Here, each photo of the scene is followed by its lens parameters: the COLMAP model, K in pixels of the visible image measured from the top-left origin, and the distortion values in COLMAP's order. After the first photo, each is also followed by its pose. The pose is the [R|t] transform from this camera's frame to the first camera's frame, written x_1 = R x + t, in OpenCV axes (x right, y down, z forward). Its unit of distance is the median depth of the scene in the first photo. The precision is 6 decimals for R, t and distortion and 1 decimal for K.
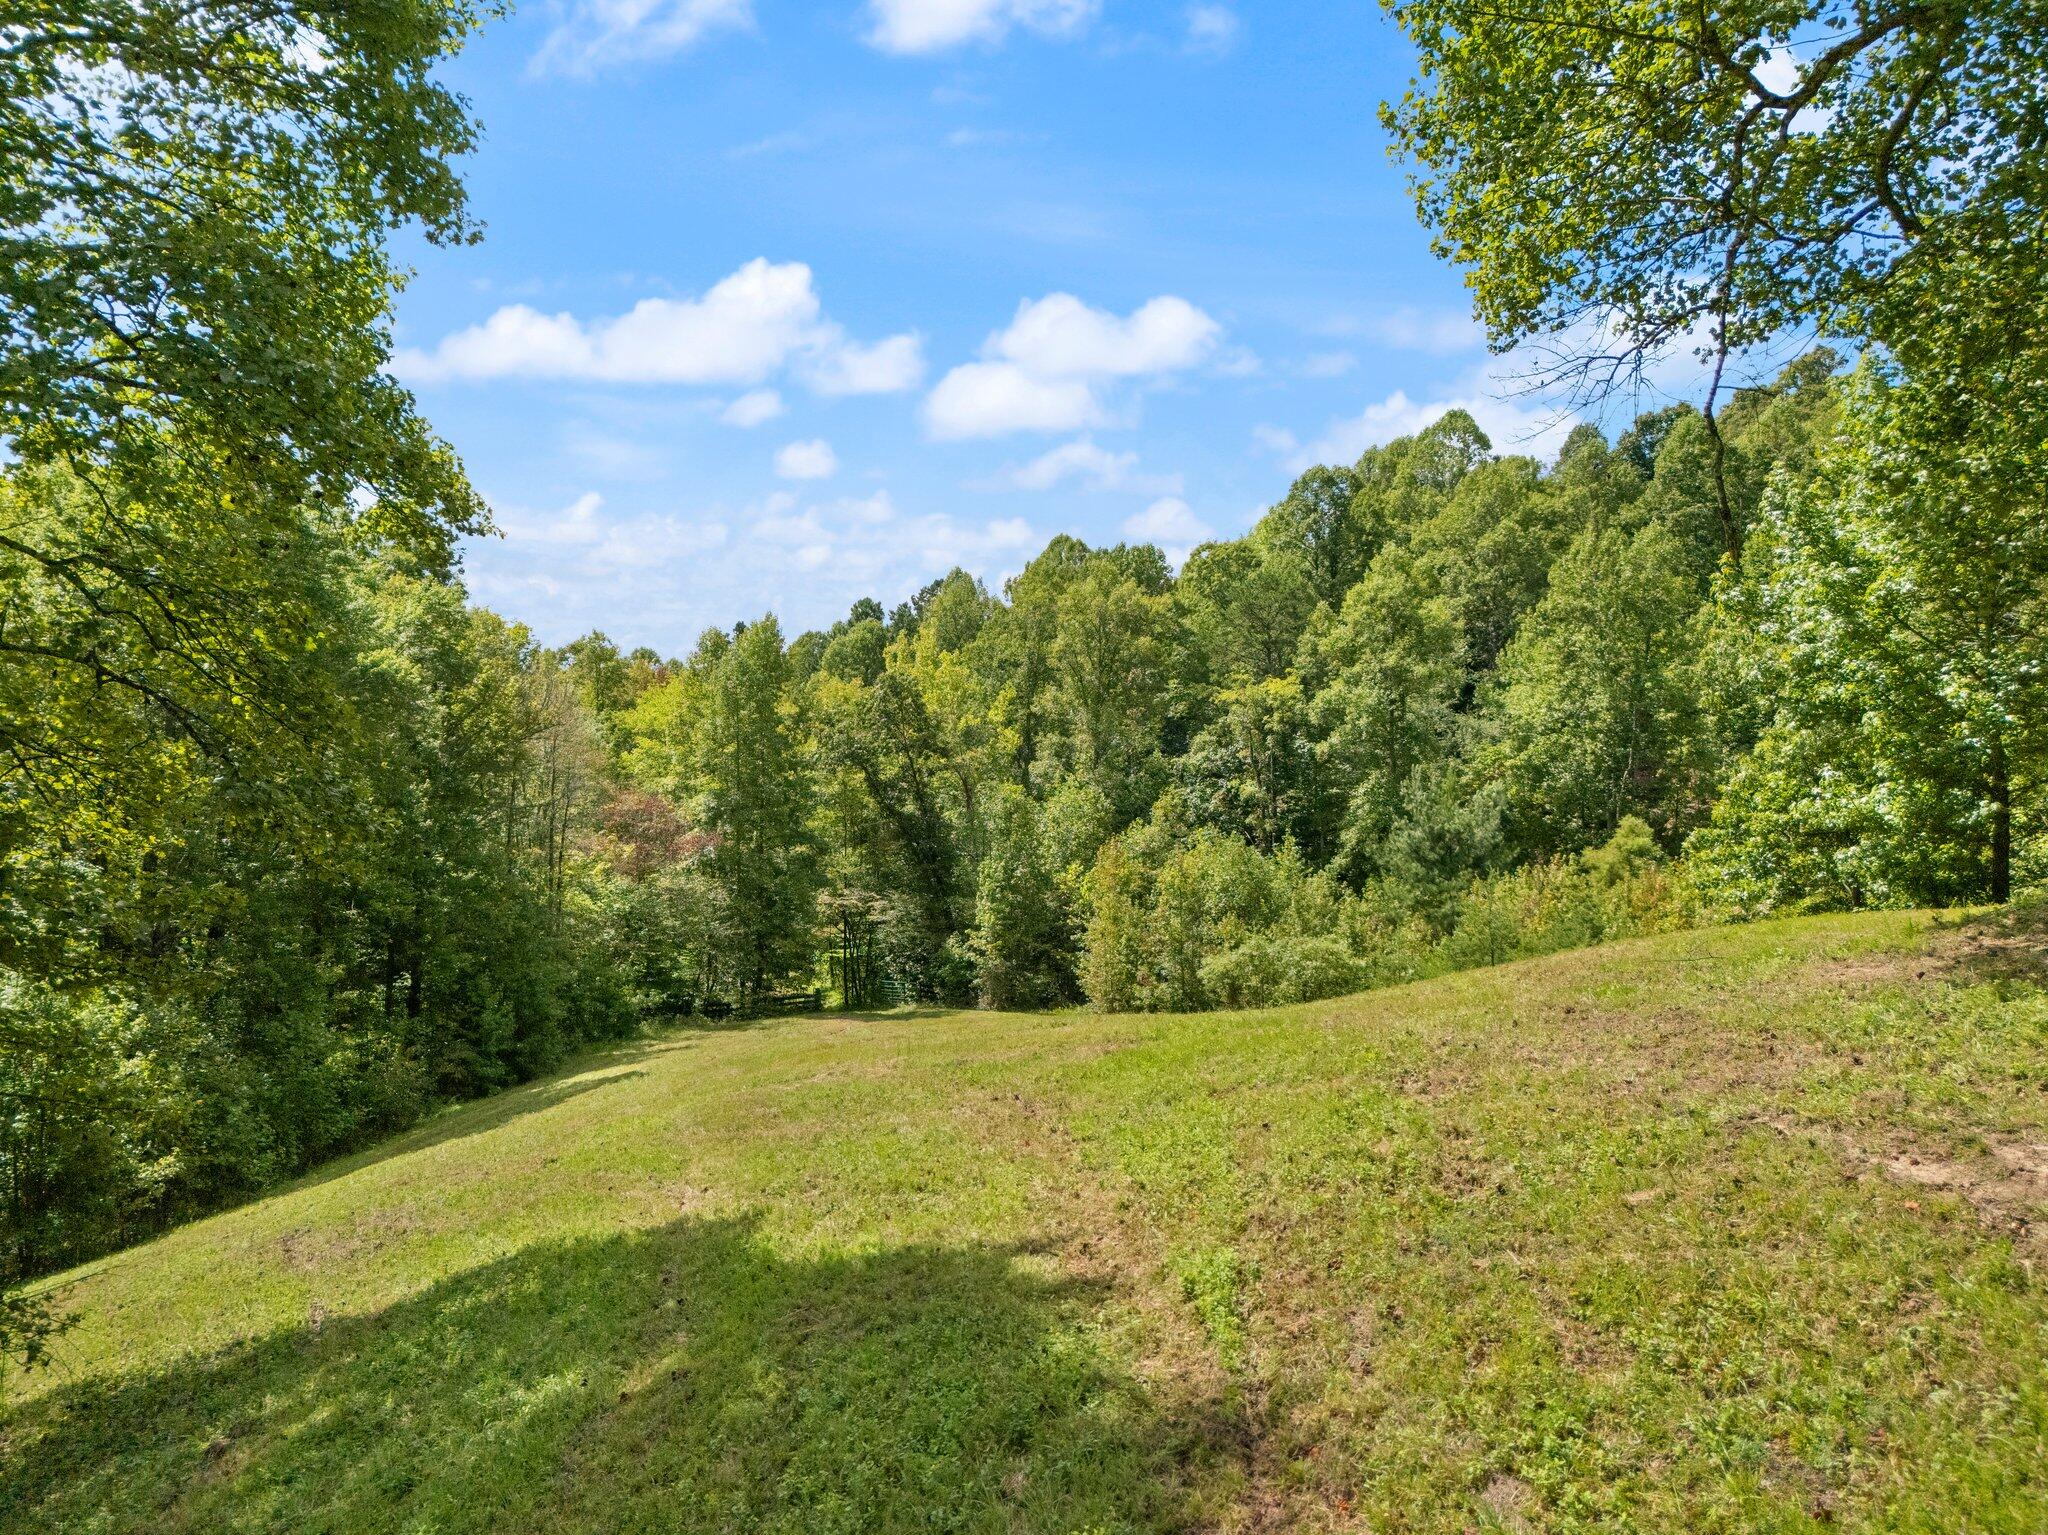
lens RADIAL K [[1444.1, 0, 1032.2], [0, 1444.1, 769.9], [0, 0, 1]] dist [0.098825, -0.126873]
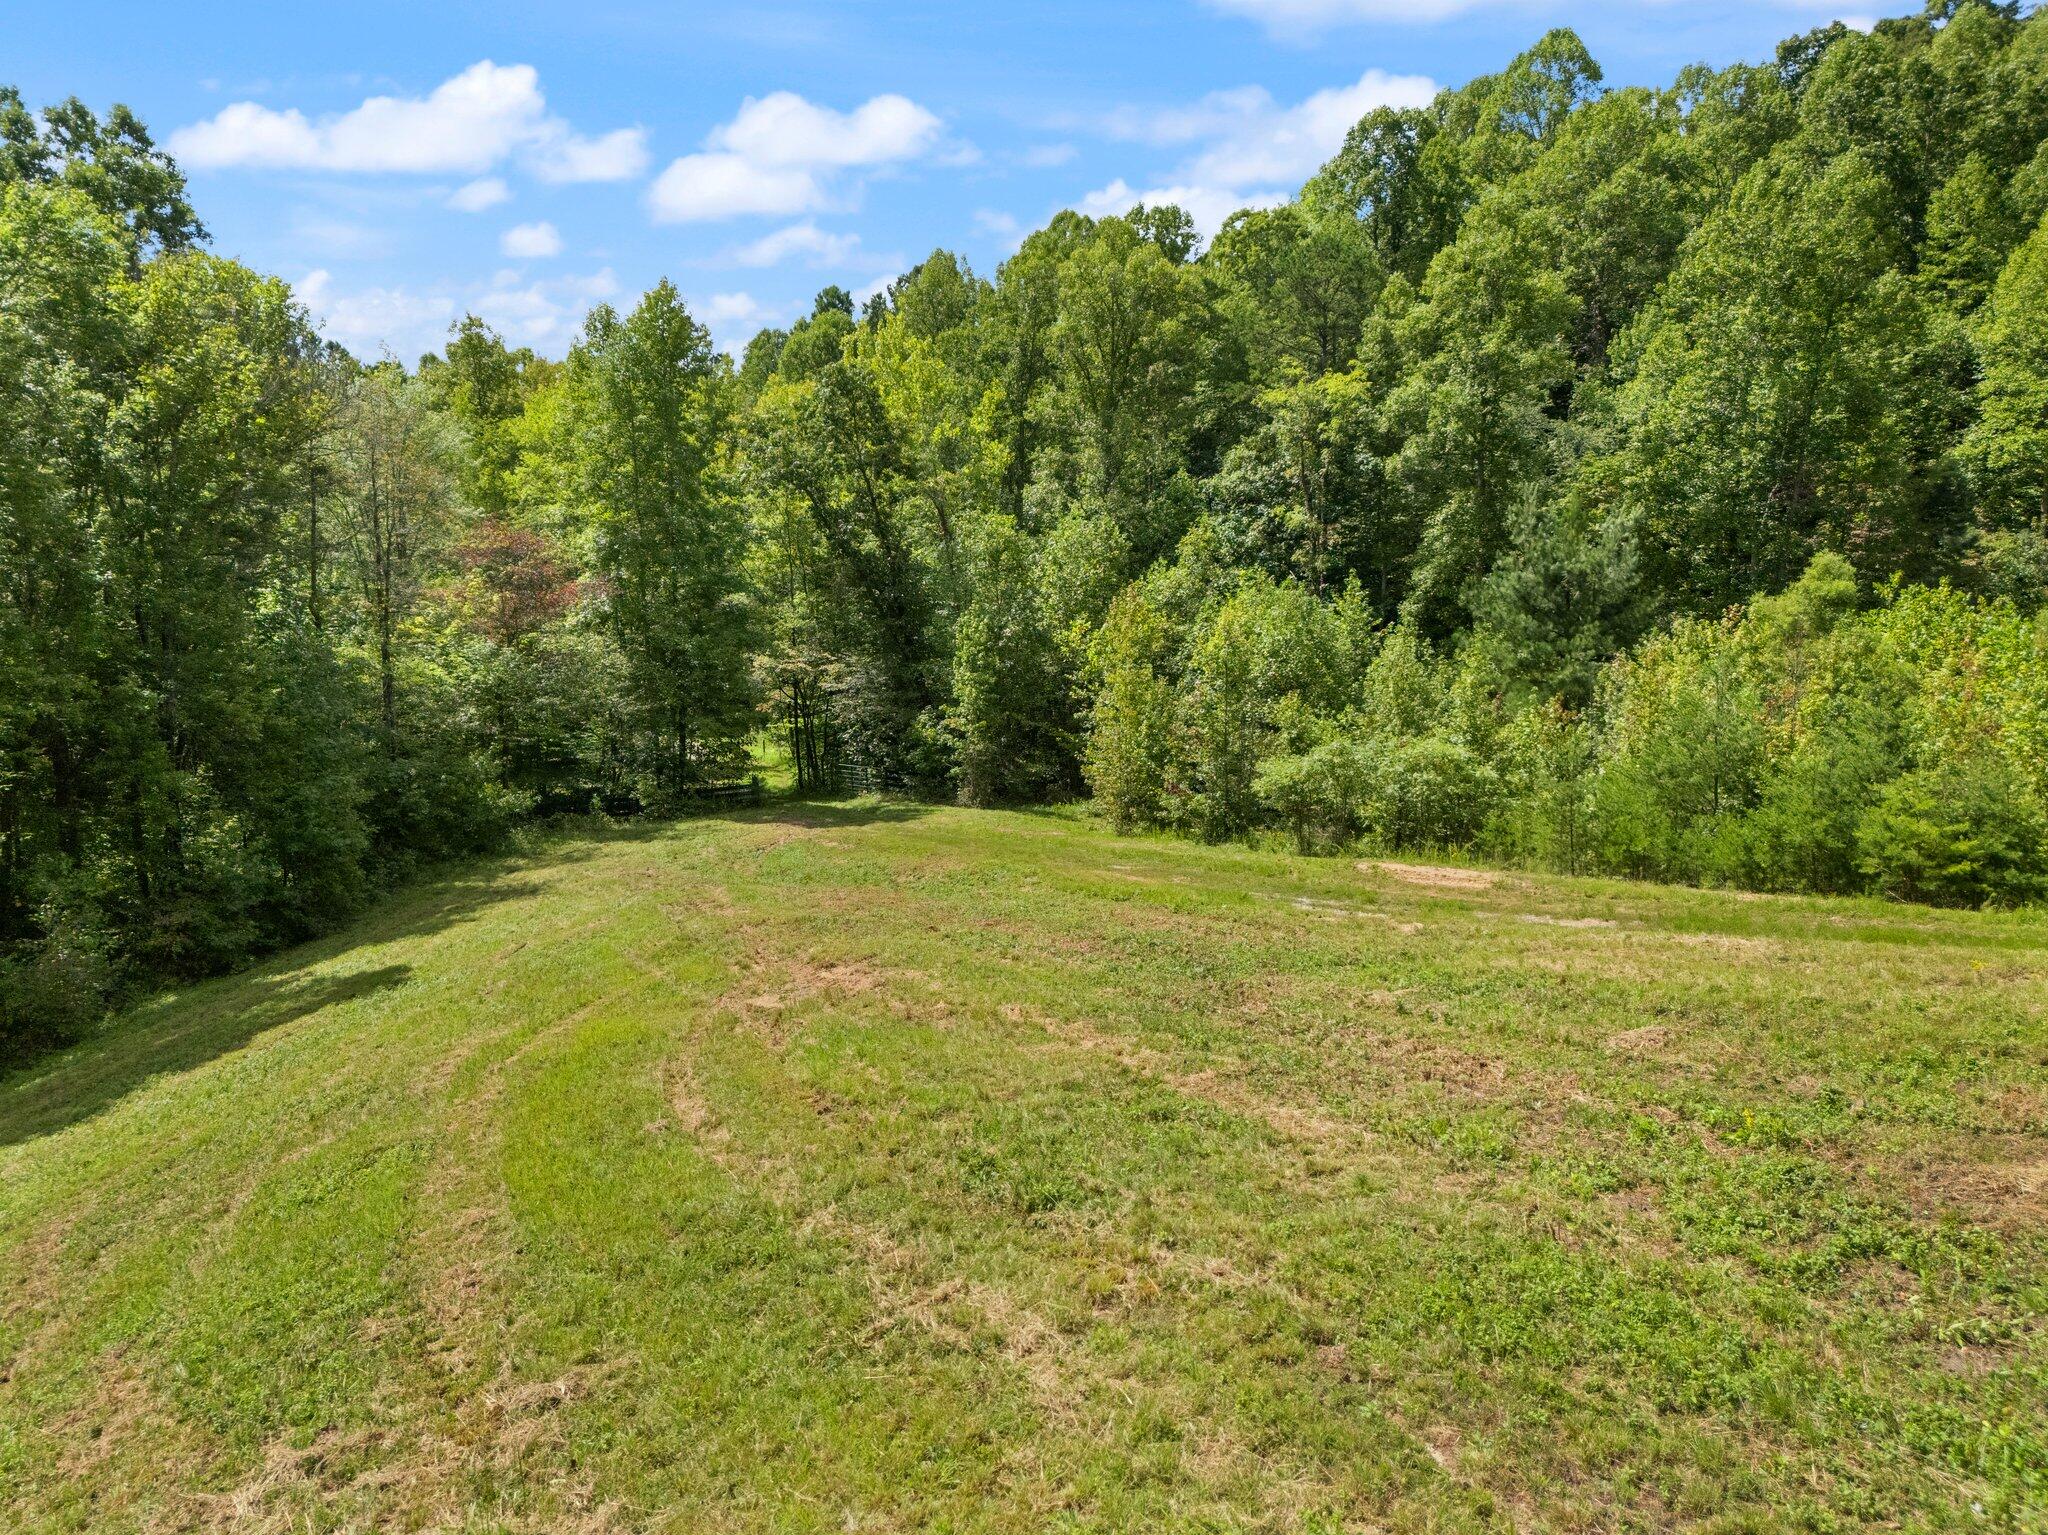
lens RADIAL K [[1444.1, 0, 1032.2], [0, 1444.1, 769.9], [0, 0, 1]] dist [0.098825, -0.126873]
pose [[0.999989, -0.003738, -0.002937, 0.004984], [0.004220, 0.982512, 0.186153, 0.000154], [0.002189, -0.186163, 0.982516, 0.189859]]
